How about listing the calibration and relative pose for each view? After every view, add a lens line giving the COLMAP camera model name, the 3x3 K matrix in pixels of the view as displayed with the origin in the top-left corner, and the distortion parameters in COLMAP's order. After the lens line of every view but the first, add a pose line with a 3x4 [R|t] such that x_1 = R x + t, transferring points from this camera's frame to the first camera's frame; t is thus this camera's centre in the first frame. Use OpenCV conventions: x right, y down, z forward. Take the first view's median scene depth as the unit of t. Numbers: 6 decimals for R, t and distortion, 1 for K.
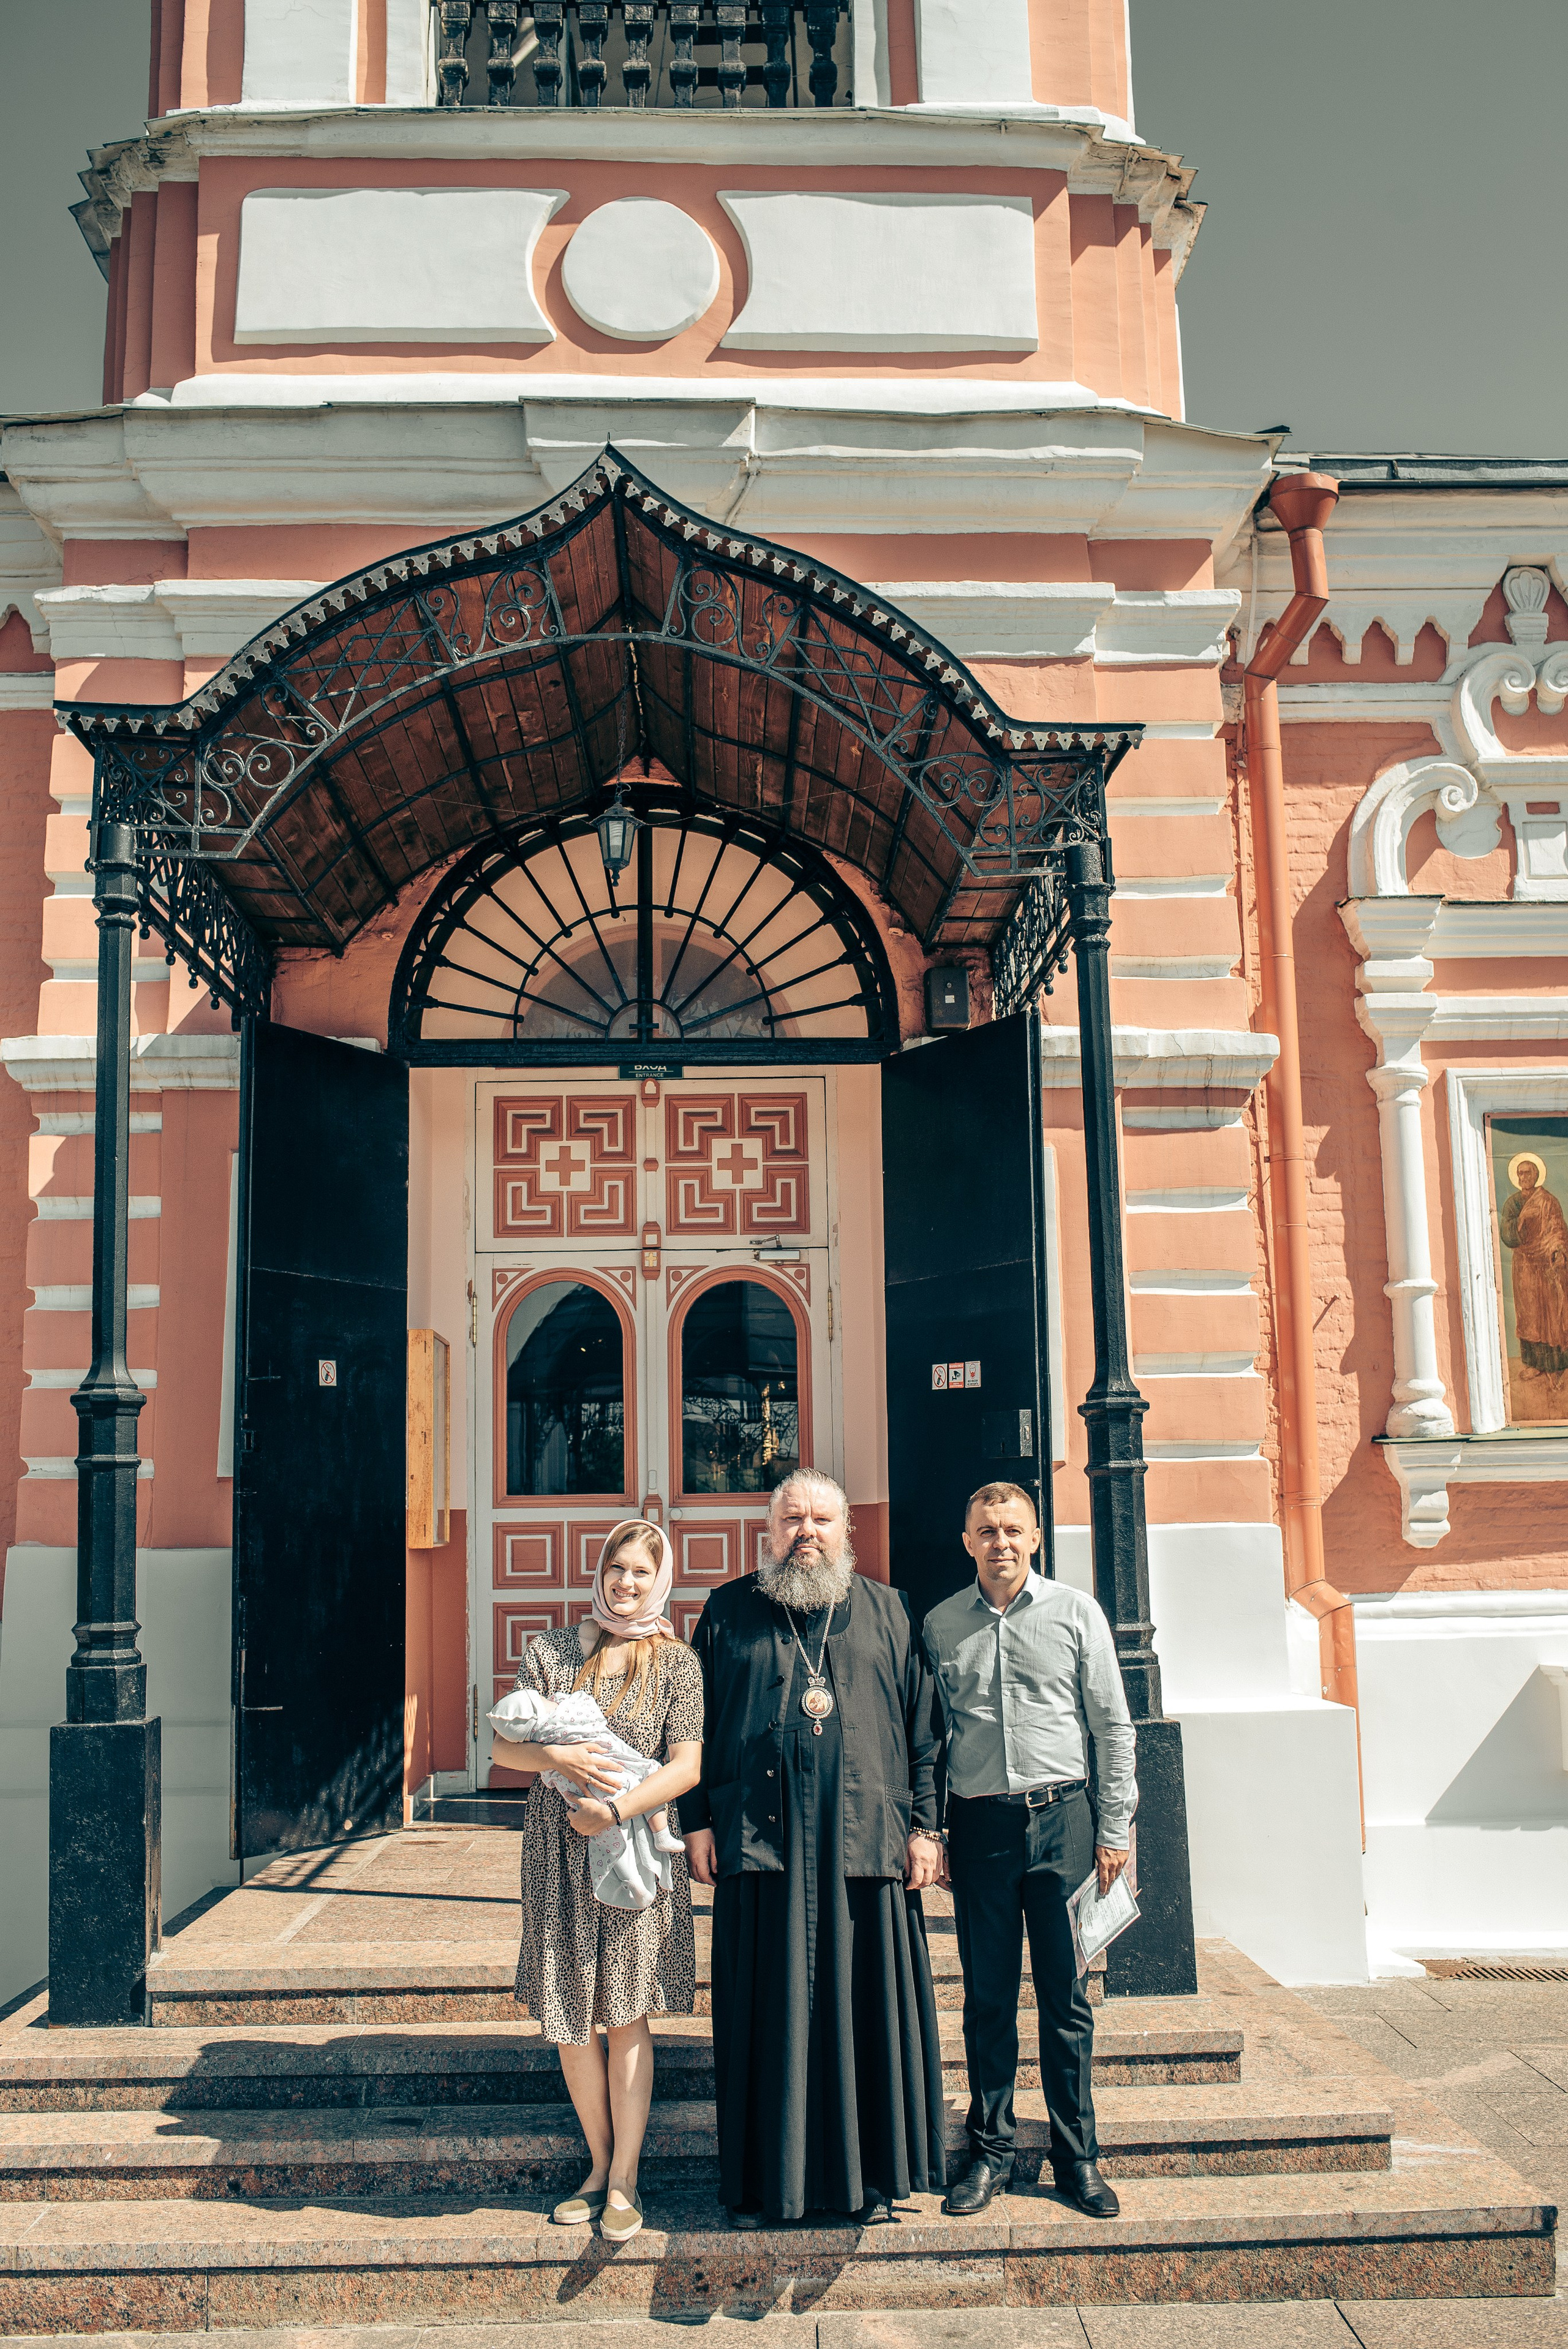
lens RADIAL K [[2309.3, 0, 784.0], [0, 2309.3, 1174.5], [0, 0, 1]] dist [-0.107436, 0.103306]
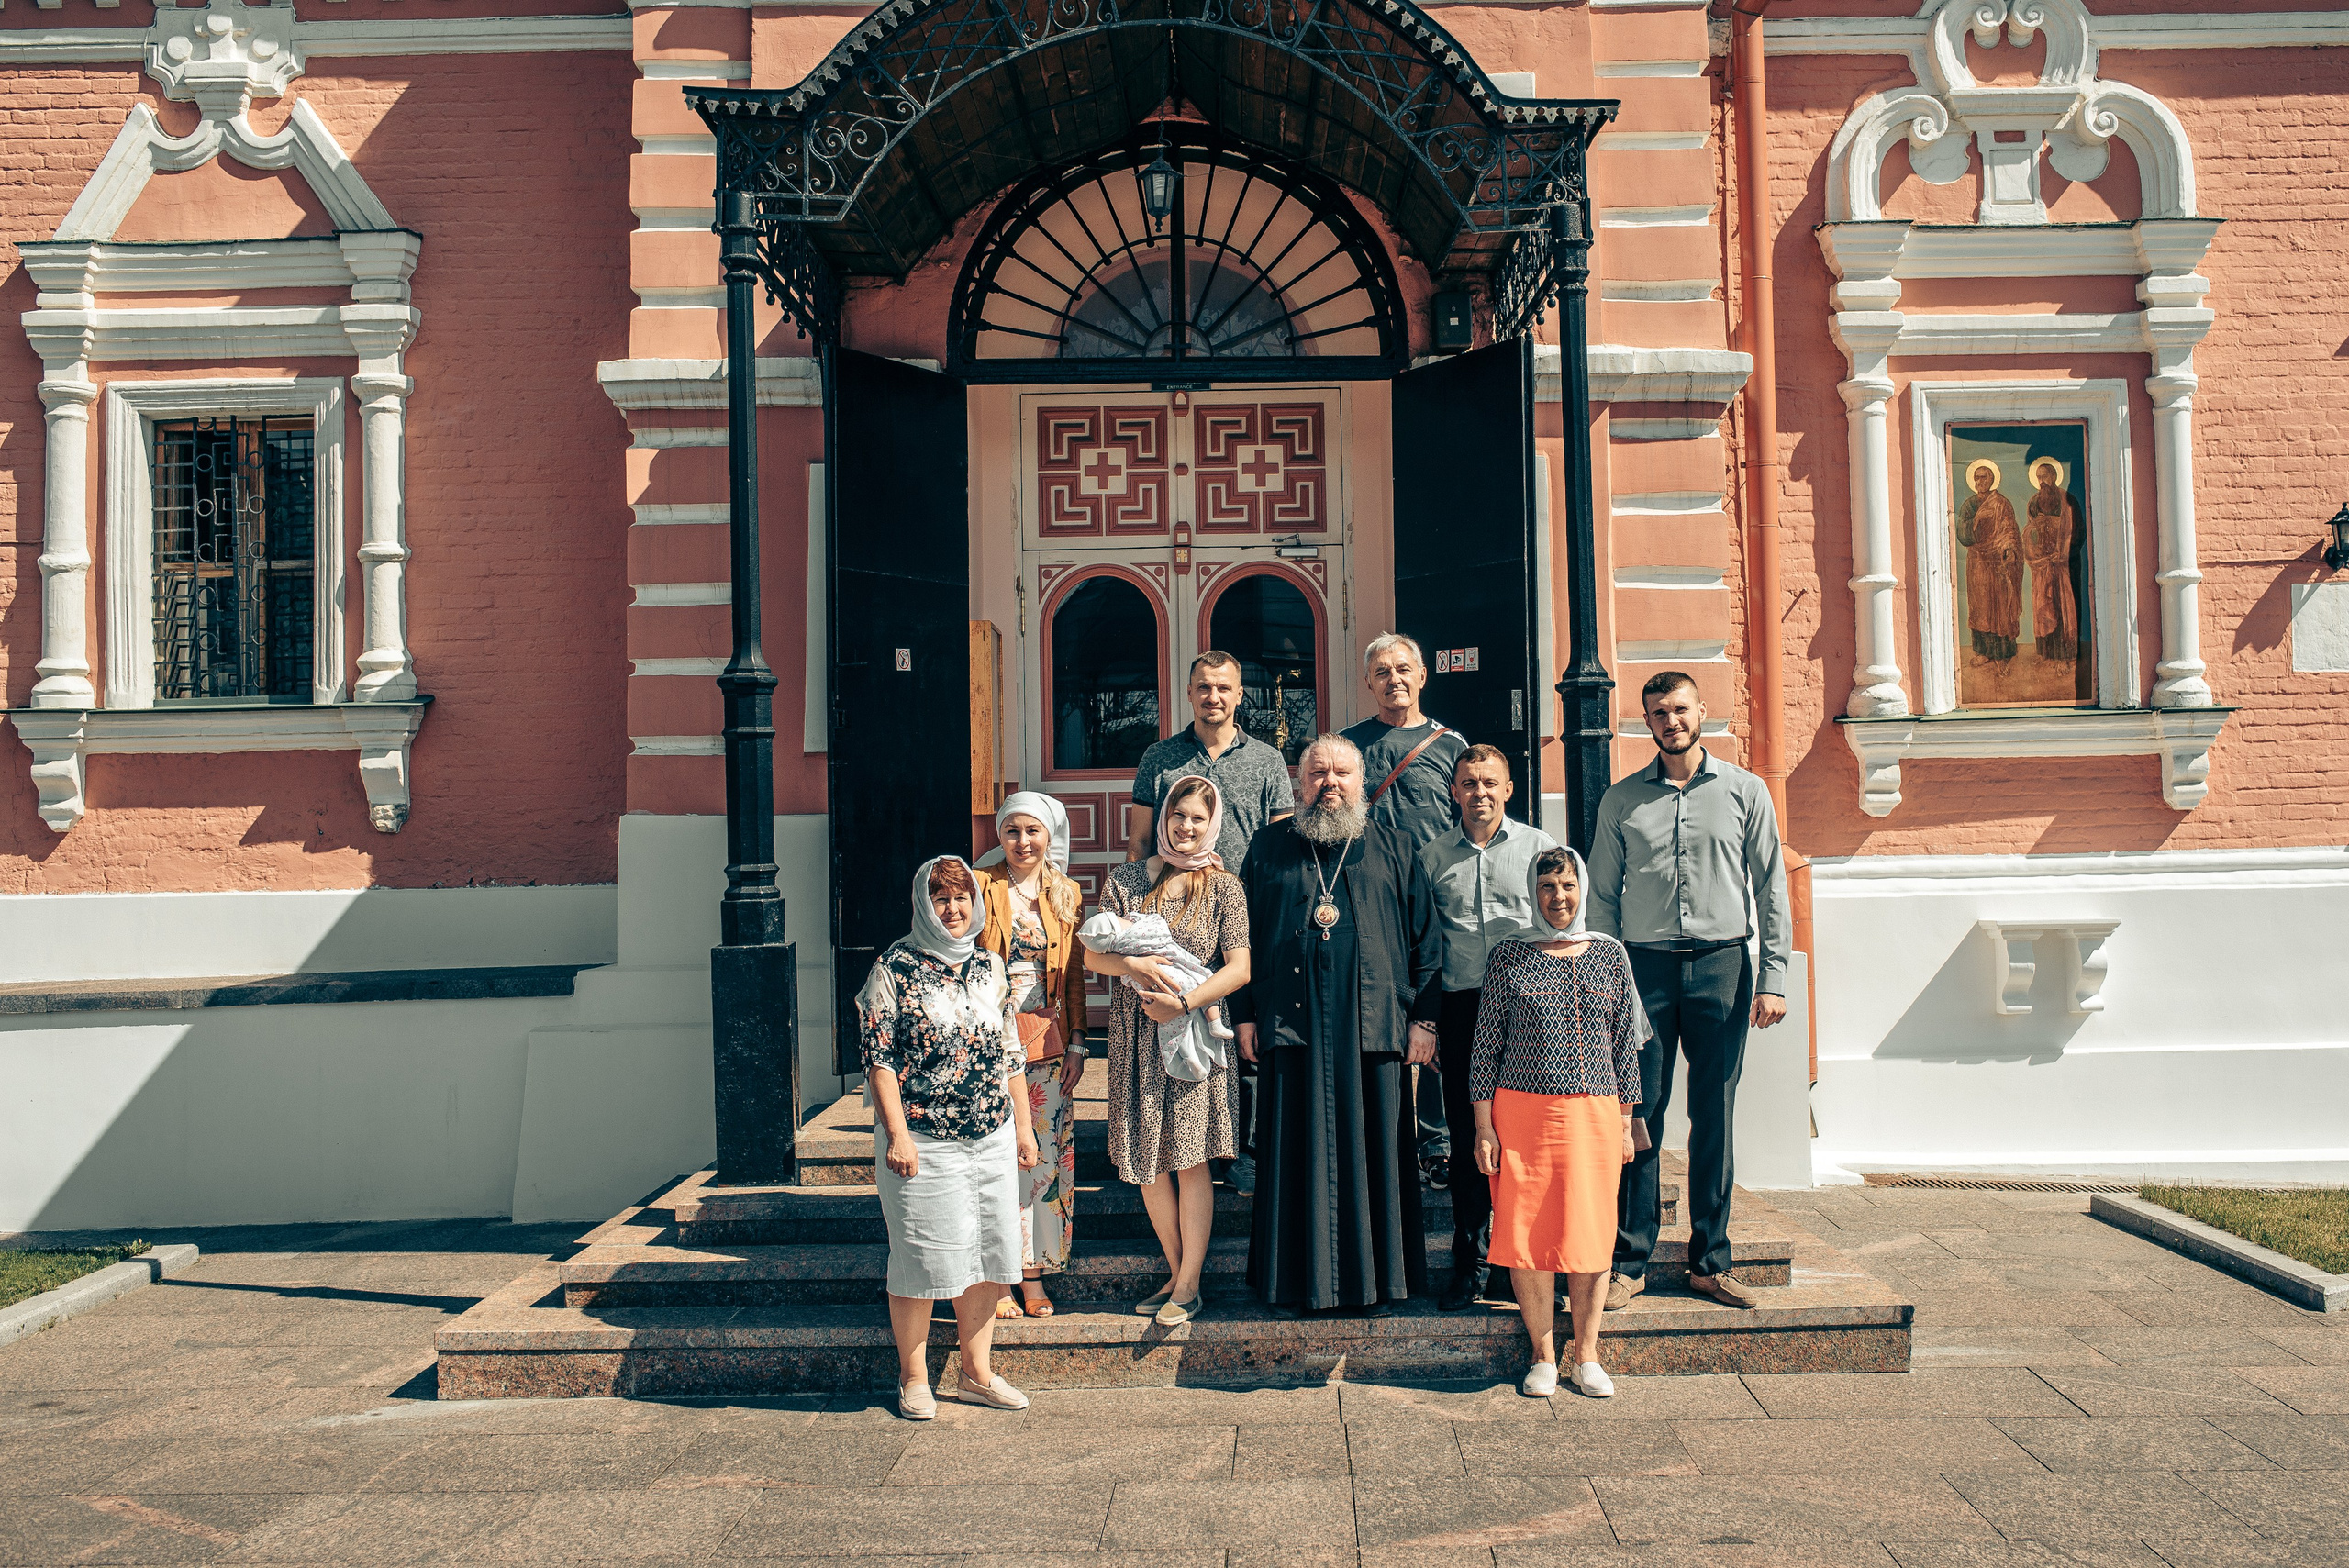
lens RADIAL K [[2350.2, 0, 1269.9], [0, 2350.2, 747.8], [0, 0, 1]] dist [-0.105586, 0.100076]
pose [[0.999948, -0.001096, -0.010127, -0.005801], [0.002324, 0.992518, 0.122076, -0.011322], [0.009918, -0.122093, 0.992469, -0.152897]]
